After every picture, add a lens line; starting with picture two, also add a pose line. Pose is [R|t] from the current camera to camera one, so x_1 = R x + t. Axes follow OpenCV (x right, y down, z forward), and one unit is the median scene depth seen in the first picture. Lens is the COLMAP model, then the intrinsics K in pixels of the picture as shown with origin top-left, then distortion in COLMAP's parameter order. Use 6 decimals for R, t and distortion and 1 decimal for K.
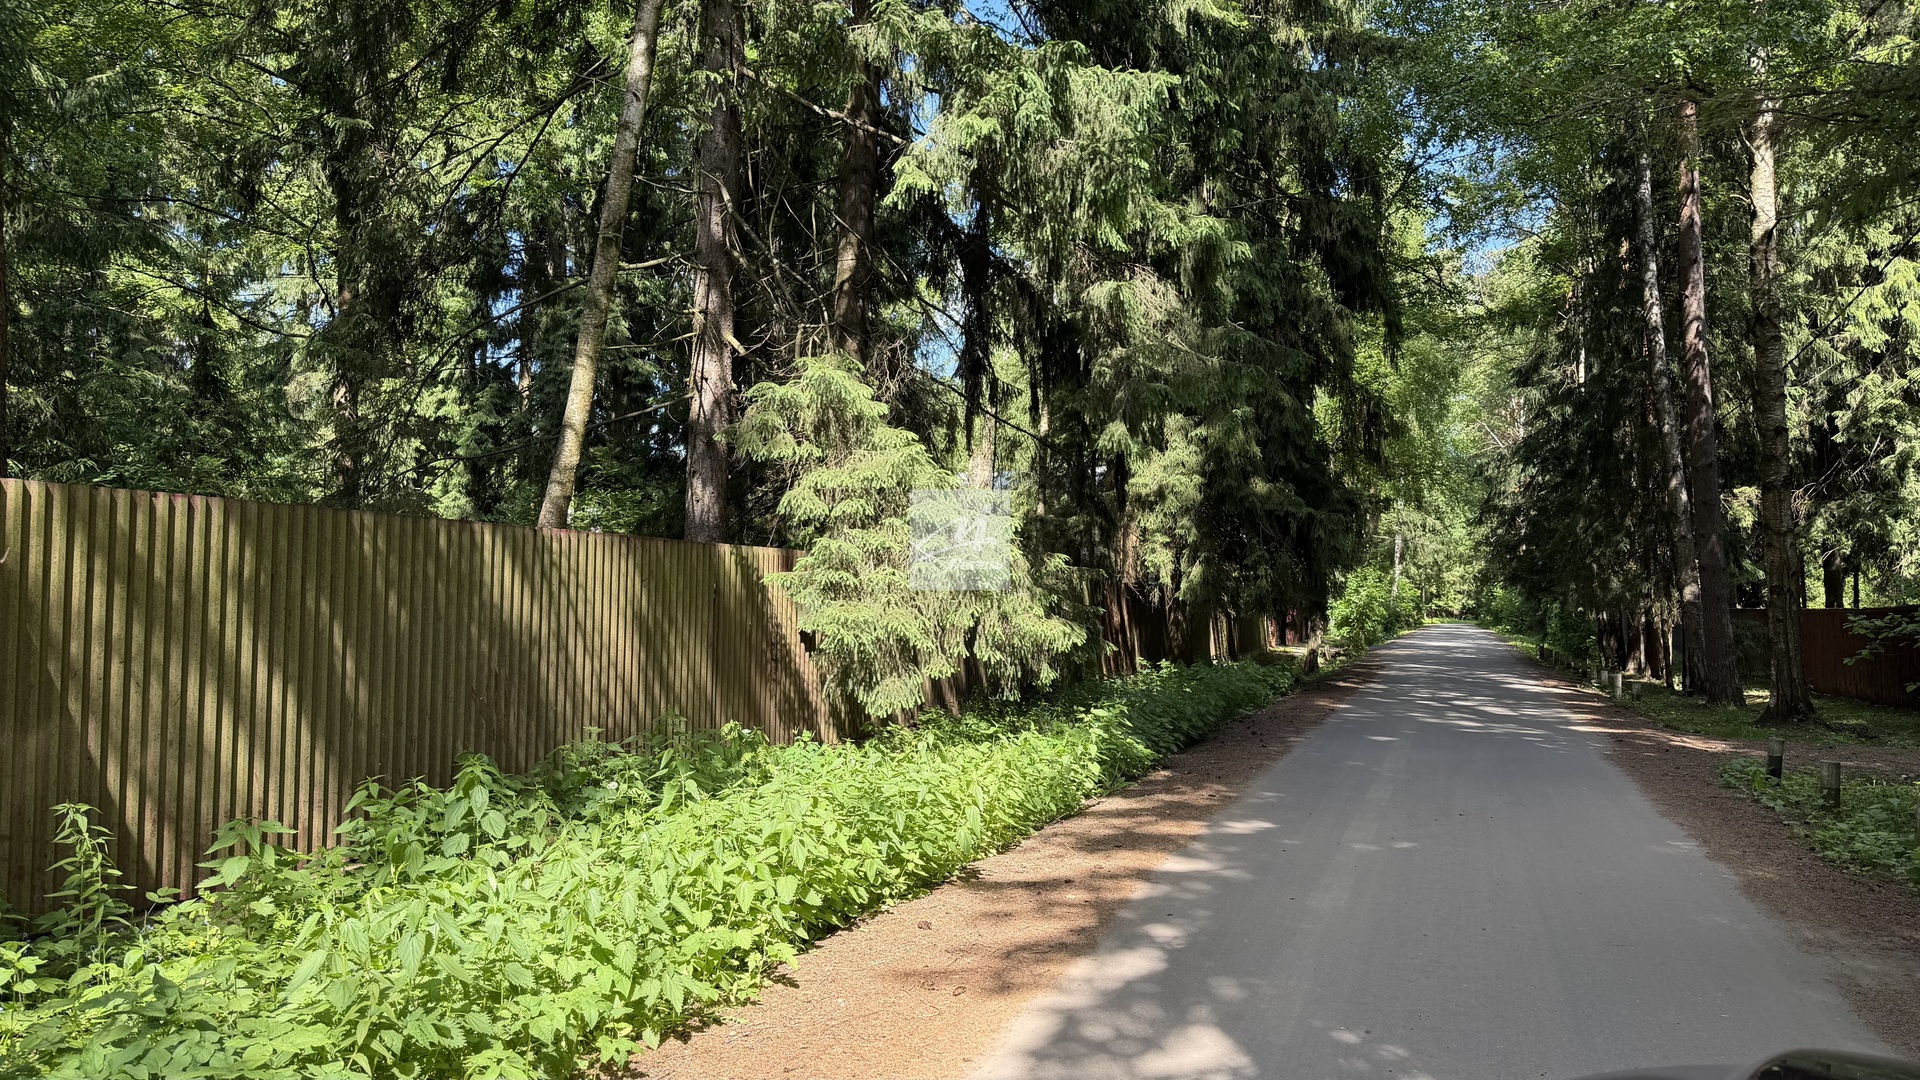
lens RADIAL K [[1307.9, 0, 957.2], [0, 1307.9, 543.5], [0, 0, 1]] dist [0.007497, 0.000011]
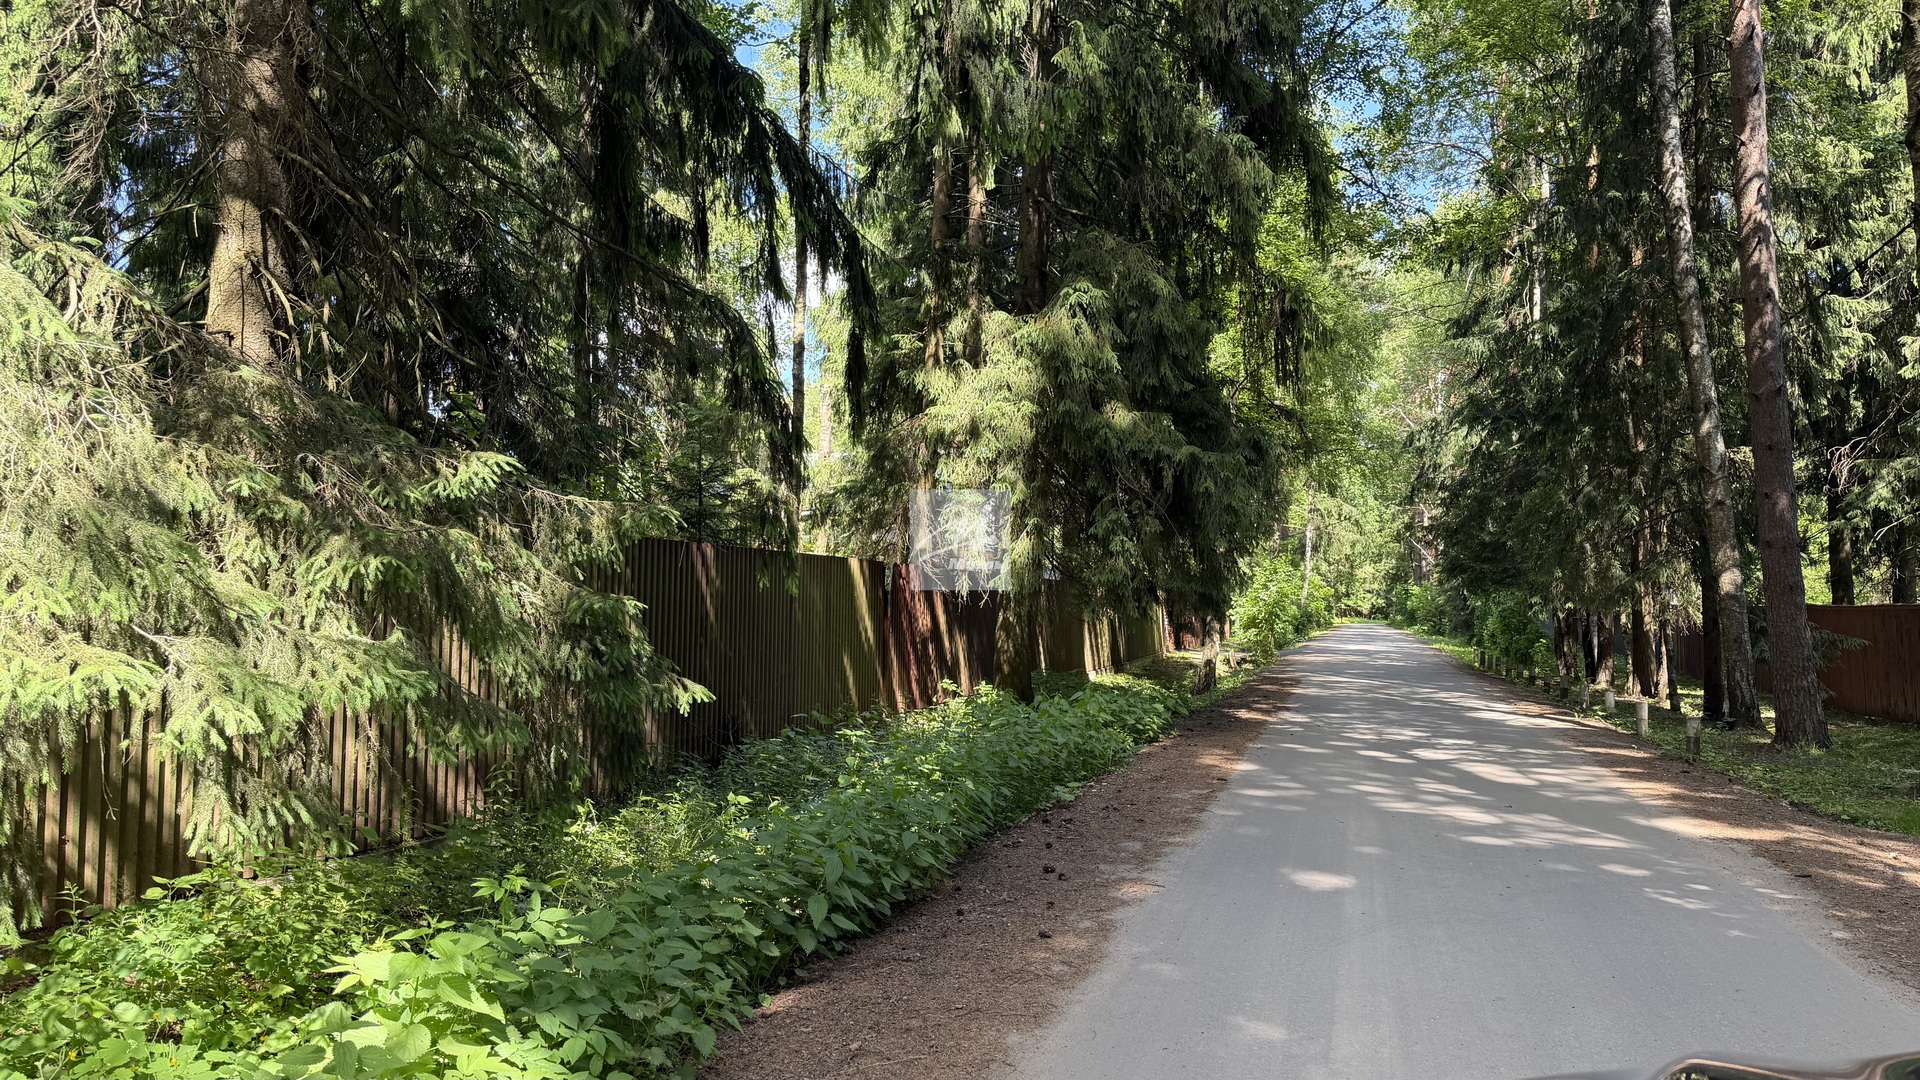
lens RADIAL K [[1307.9, 0, 962.8], [0, 1307.9, 534.9], [0, 0, 1]] dist [0.007497, 0.000011]
pose [[0.997586, 0.002346, 0.069406, 0.090118], [-0.001848, 0.999972, -0.007227, 0.016671], [-0.069421, 0.007081, 0.997562, 0.296151]]
